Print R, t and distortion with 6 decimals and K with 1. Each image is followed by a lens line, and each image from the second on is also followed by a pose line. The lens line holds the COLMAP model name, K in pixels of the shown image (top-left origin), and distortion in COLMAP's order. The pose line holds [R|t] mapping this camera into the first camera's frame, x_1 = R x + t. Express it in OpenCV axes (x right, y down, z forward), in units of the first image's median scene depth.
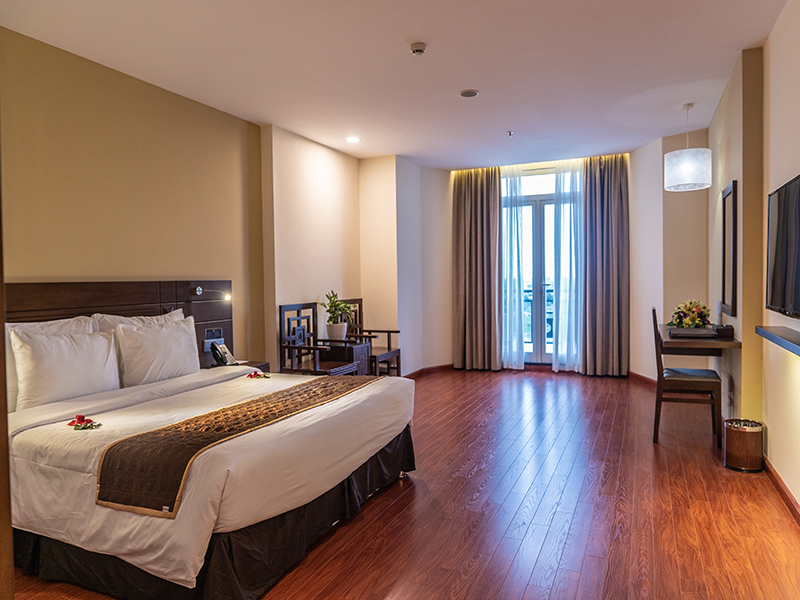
lens RADIAL K [[547.8, 0, 401.6], [0, 547.8, 297.5], [0, 0, 1]] dist [-0.029241, 0.018496]
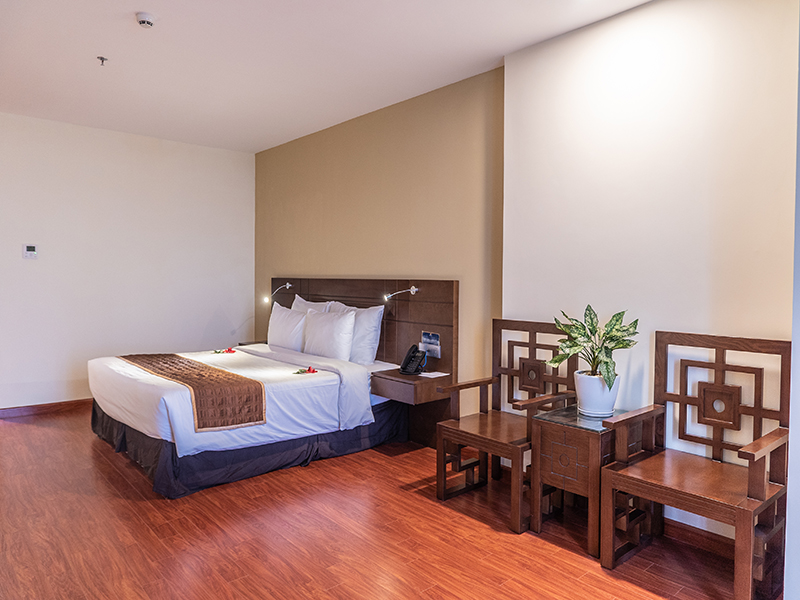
lens RADIAL K [[547.8, 0, 401.6], [0, 547.8, 297.5], [0, 0, 1]] dist [-0.029241, 0.018496]
pose [[-0.425635, 0.042172, -0.903912, 0.432215], [-0.034117, 0.997455, 0.062601, -0.049725], [0.904252, 0.057485, -0.423113, 1.149599]]
